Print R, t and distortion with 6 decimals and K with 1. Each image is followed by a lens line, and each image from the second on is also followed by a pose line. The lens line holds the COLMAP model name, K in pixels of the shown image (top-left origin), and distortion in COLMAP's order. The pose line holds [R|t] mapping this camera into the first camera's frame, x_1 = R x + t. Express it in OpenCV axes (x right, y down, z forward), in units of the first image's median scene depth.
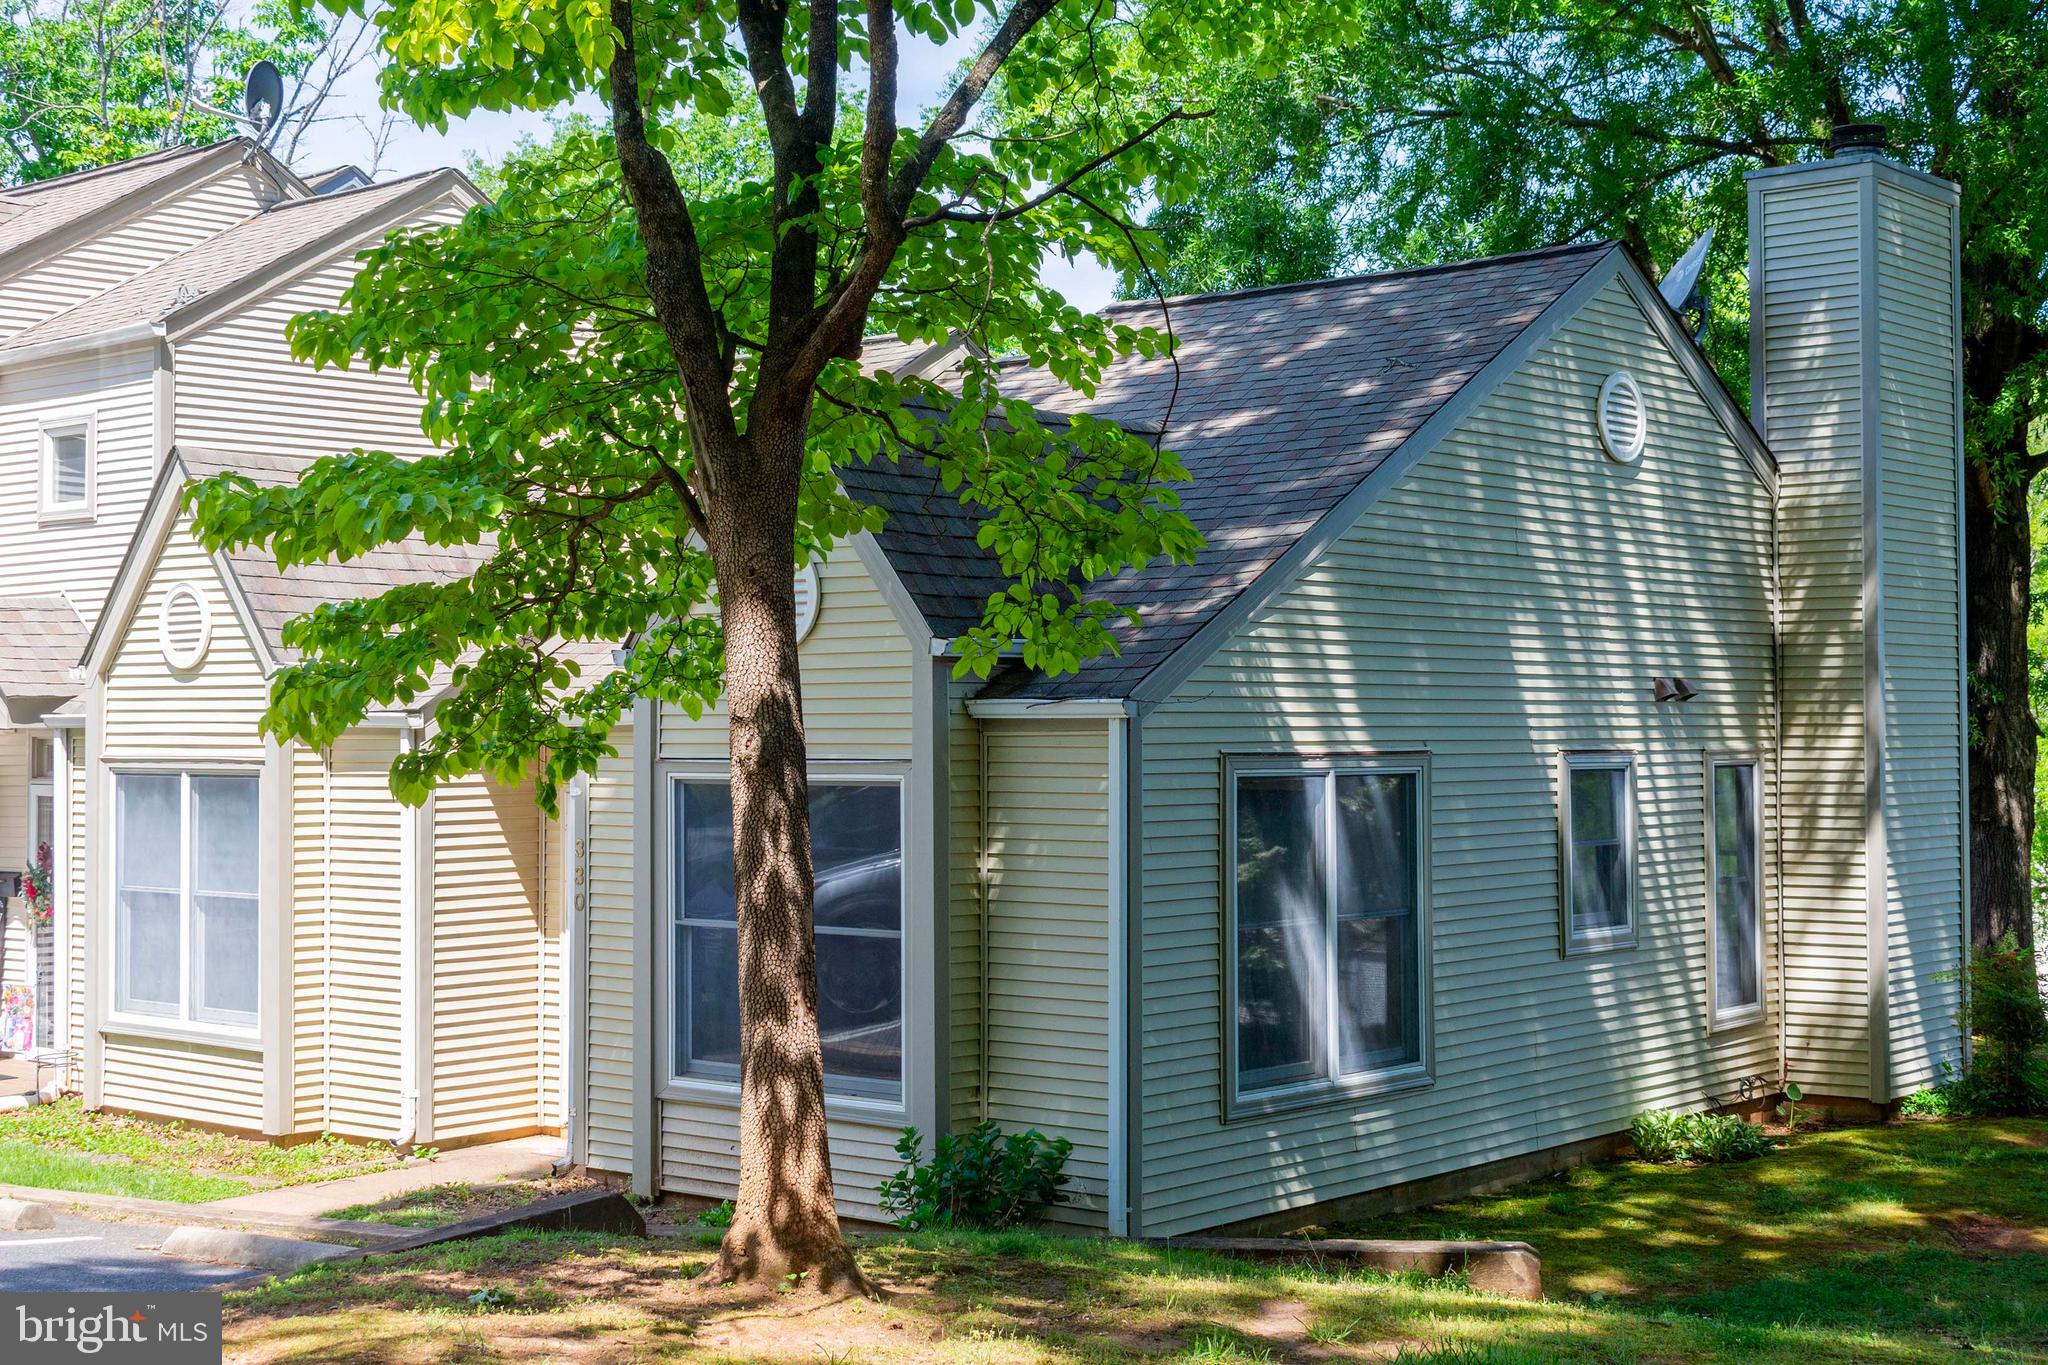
lens RADIAL K [[2750.6, 0, 1023.8], [0, 2750.6, 681.3], [0, 0, 1]] dist [0.022869, 0.000000]
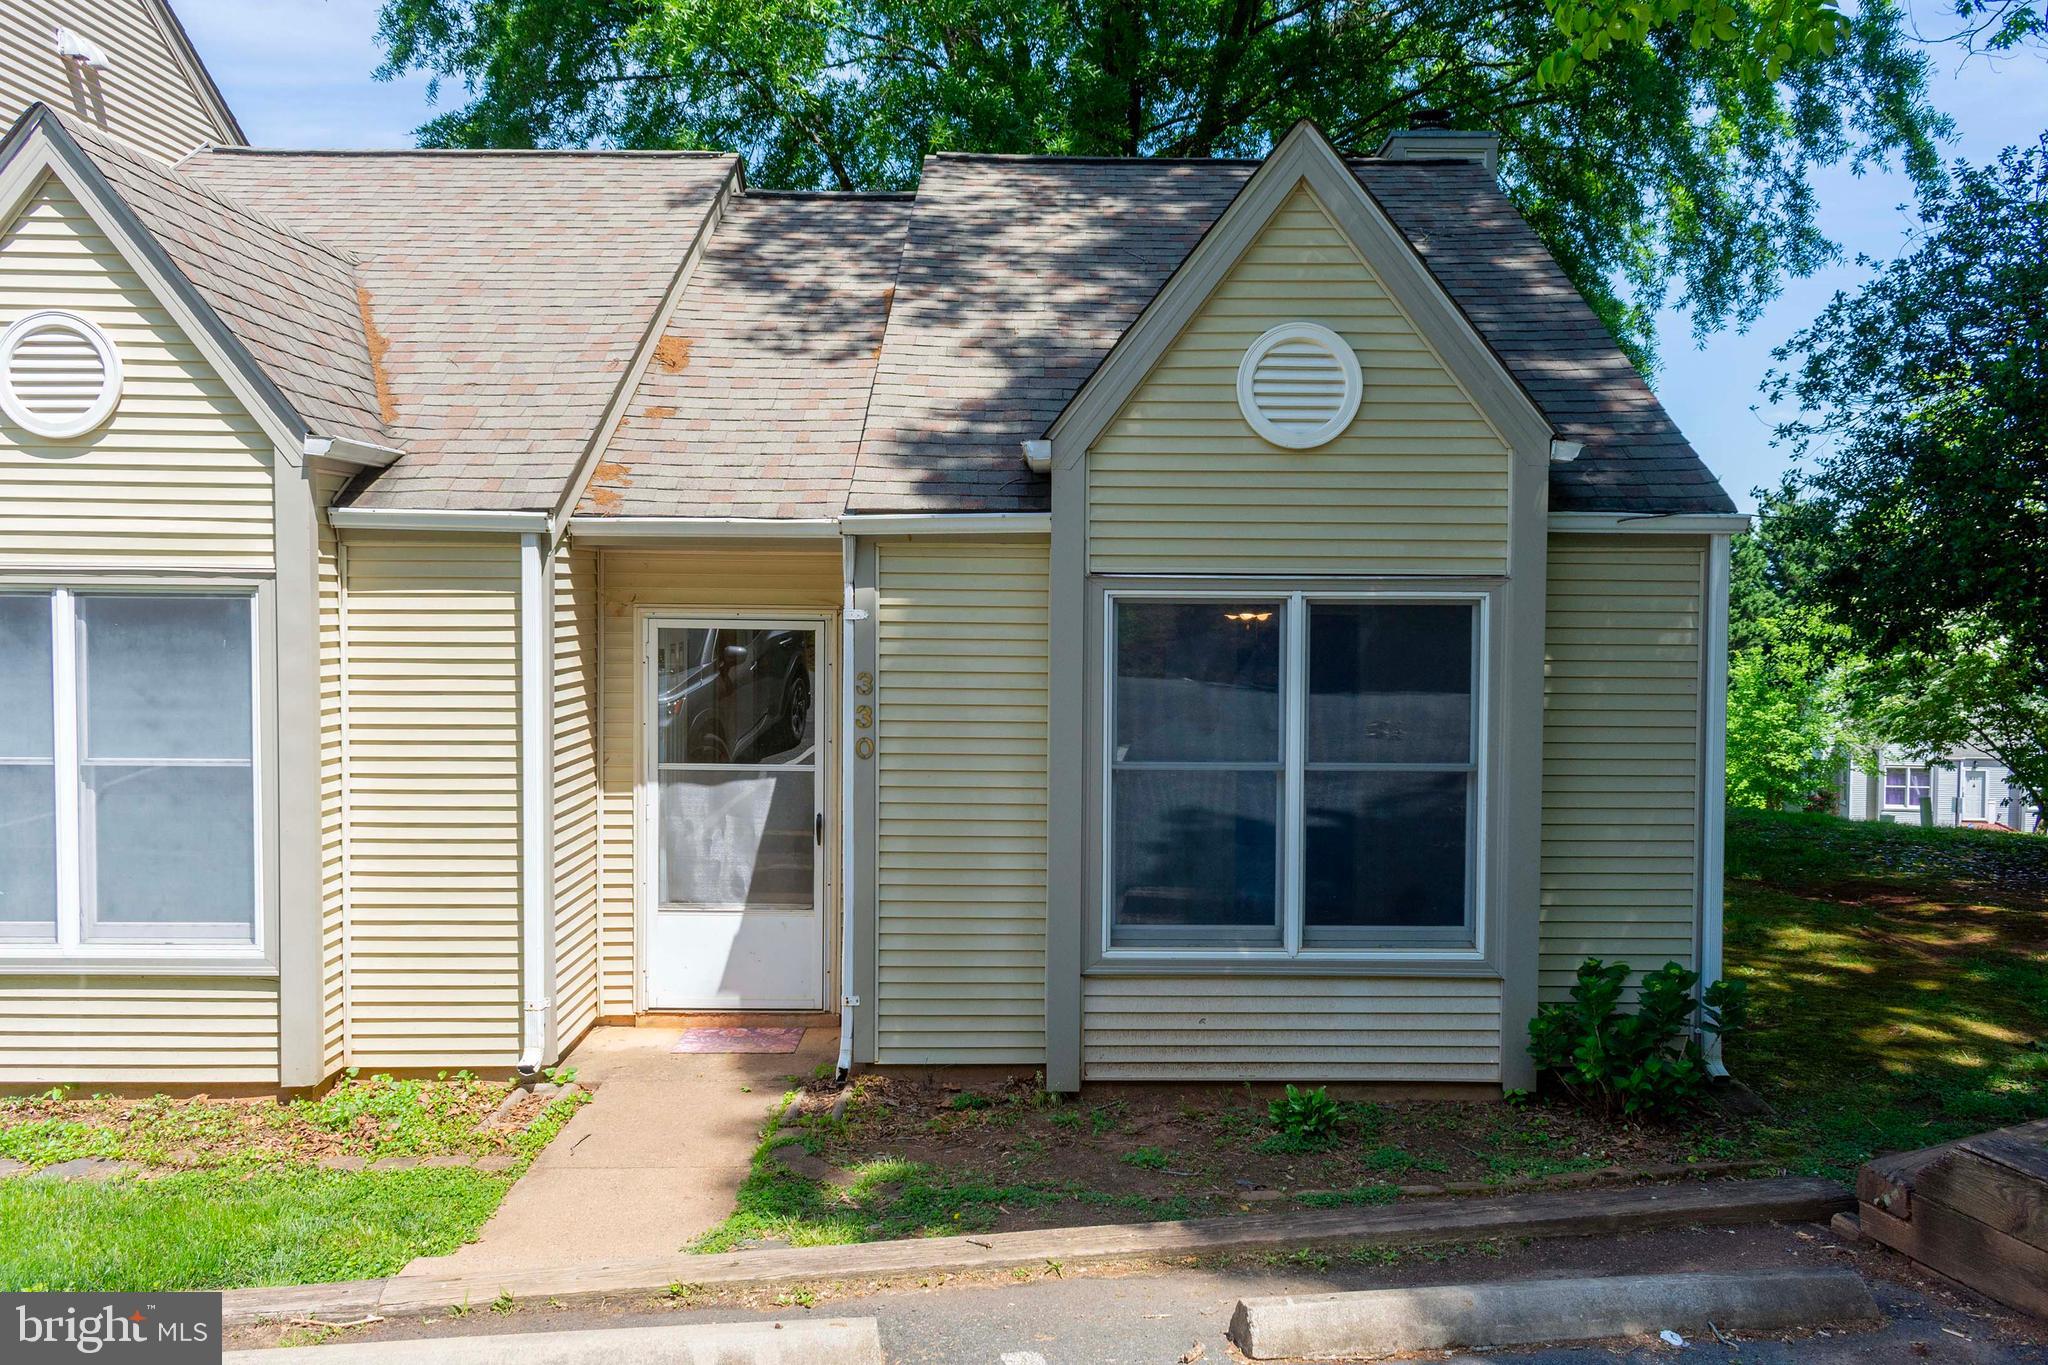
lens RADIAL K [[1709.1, 0, 1034.8], [0, 1709.1, 685.1], [0, 0, 1]] dist [0.017103, 0.013595]
pose [[0.754664, -0.025706, 0.655608, -0.405614], [-0.021071, 0.997767, 0.063377, 0.024633], [-0.655773, -0.061642, 0.752437, 0.516908]]
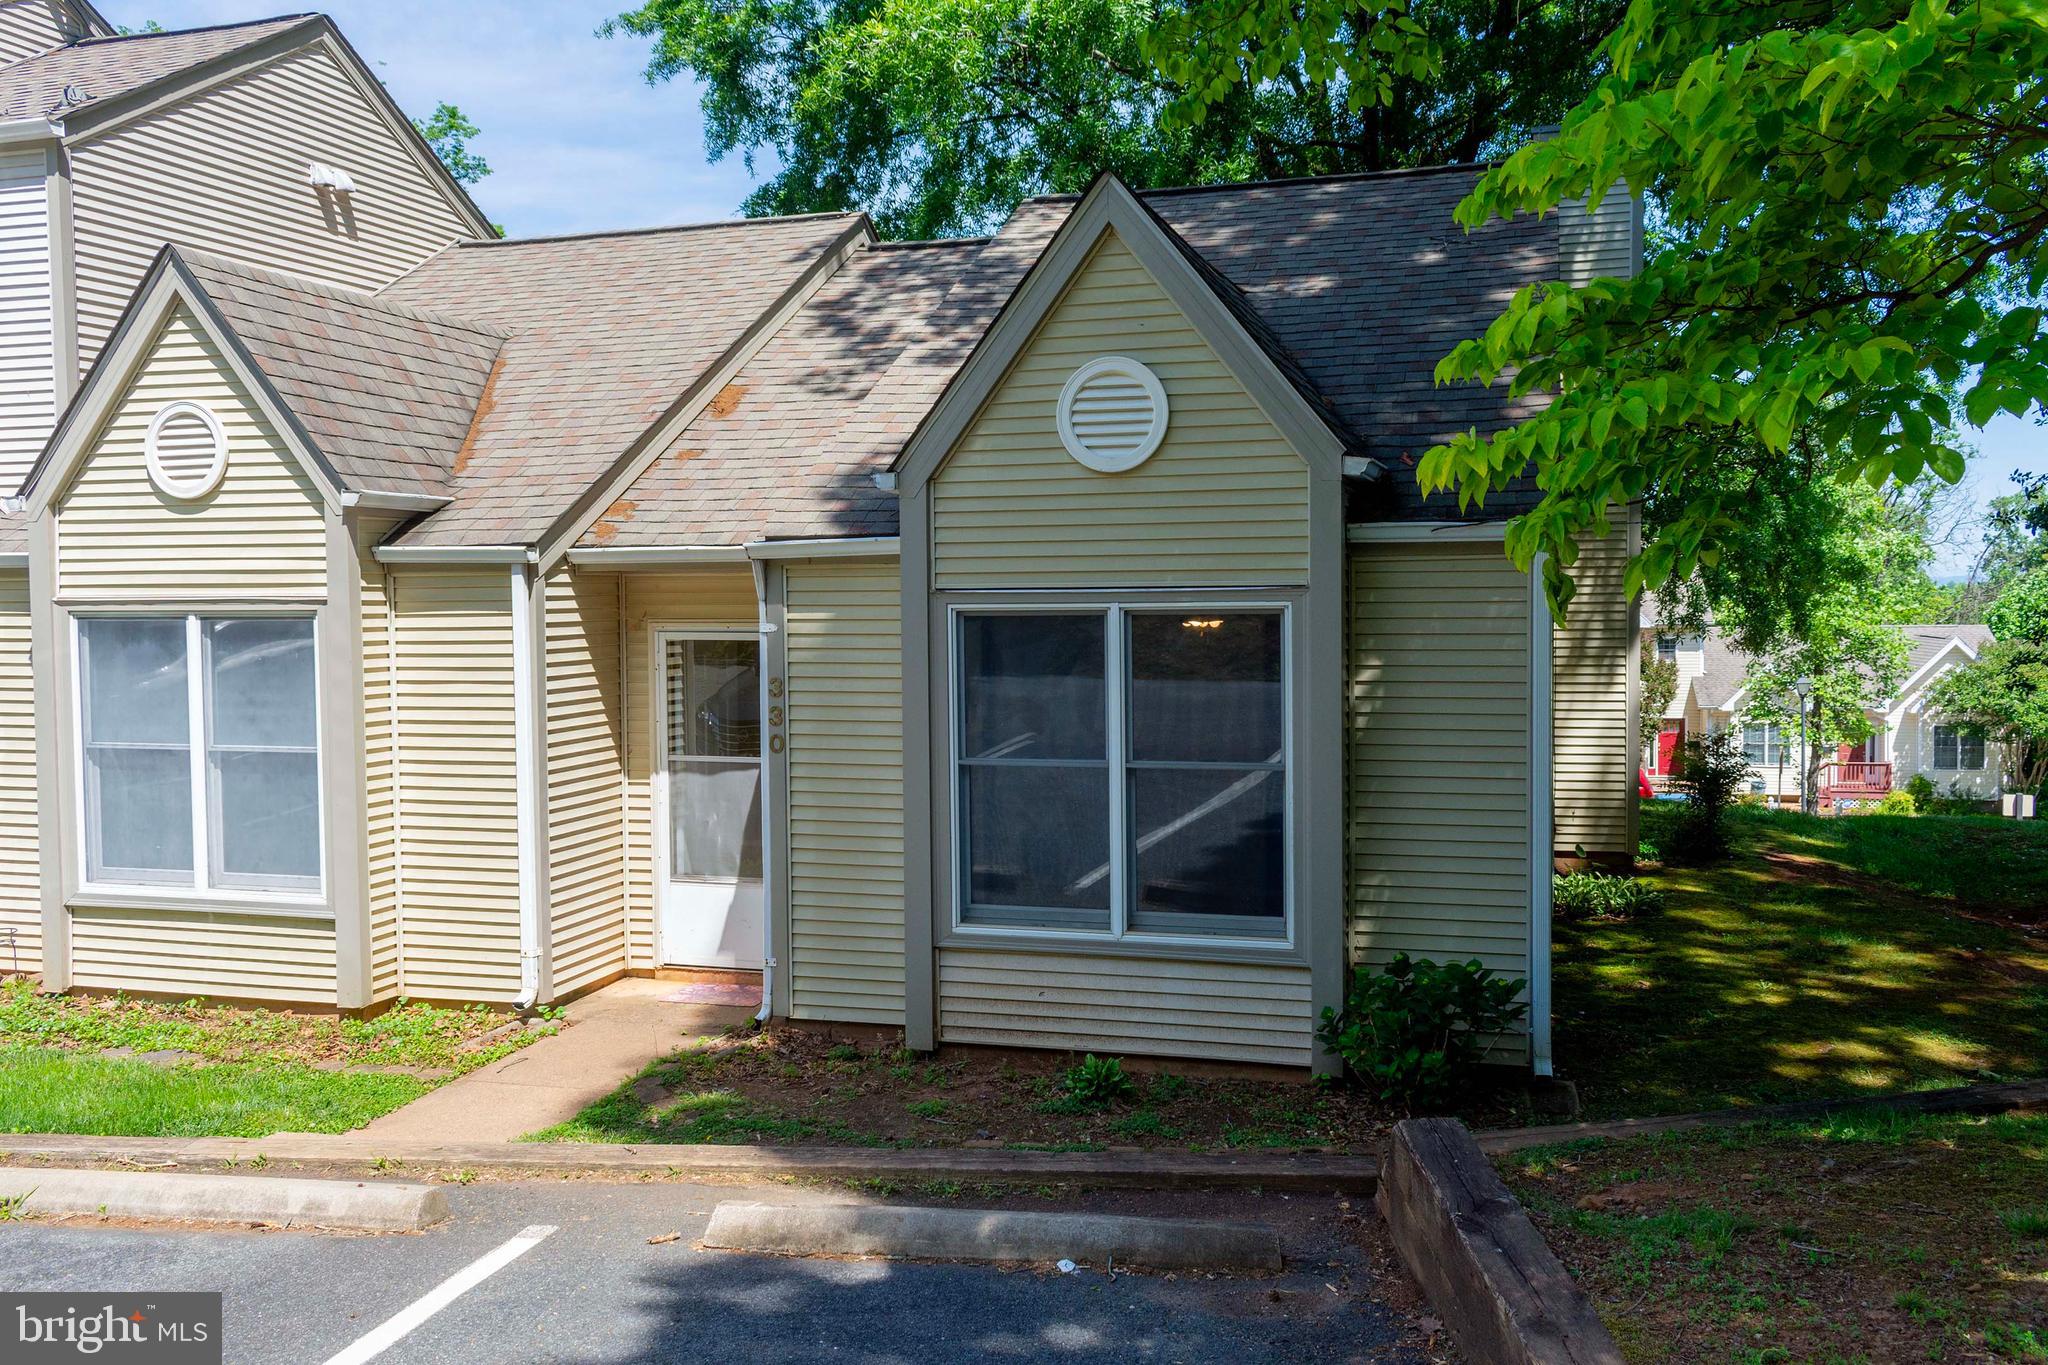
lens RADIAL K [[1709.1, 0, 1038.5], [0, 1709.1, 684.9], [0, 0, 1]] dist [0.017103, 0.013595]
pose [[0.913144, -0.025456, 0.406842, -0.282212], [-0.001772, 0.997791, 0.066408, 0.018223], [-0.407633, -0.061361, 0.911082, 0.378314]]
